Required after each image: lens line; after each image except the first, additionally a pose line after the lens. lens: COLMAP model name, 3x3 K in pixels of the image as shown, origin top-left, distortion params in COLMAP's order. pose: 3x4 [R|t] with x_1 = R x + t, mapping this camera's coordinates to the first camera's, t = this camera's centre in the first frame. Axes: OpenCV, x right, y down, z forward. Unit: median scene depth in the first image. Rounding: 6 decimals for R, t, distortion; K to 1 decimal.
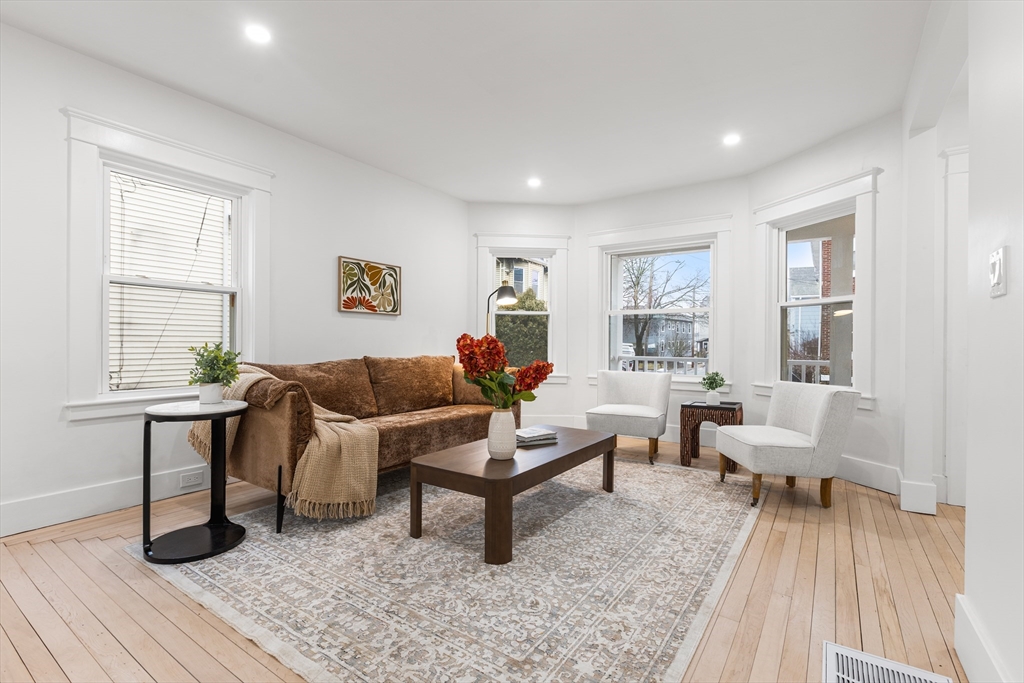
lens RADIAL K [[470.0, 0, 509.8], [0, 470.0, 344.3], [0, 0, 1]] dist [0.000424, -0.000257]
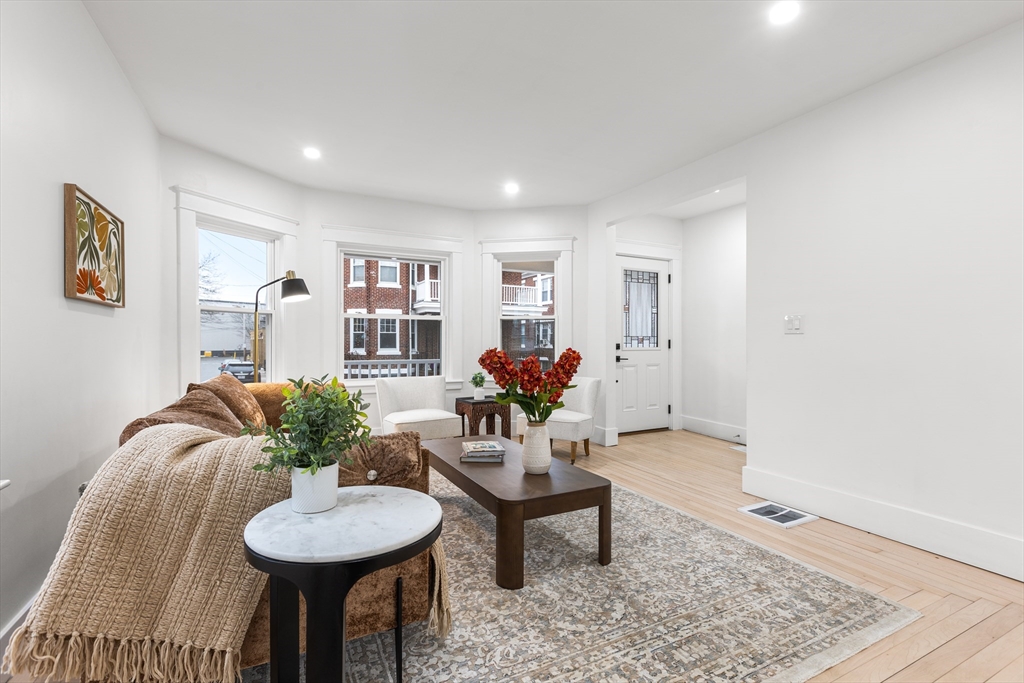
lens RADIAL K [[463.9, 0, 510.3], [0, 463.9, 340.2], [0, 0, 1]] dist [0.000821, -0.000112]
pose [[0.473149, -0.003810, 0.880974, -0.959050], [0.004687, 0.999987, 0.001807, -0.040740], [-0.880970, 0.003274, 0.473161, 0.619149]]
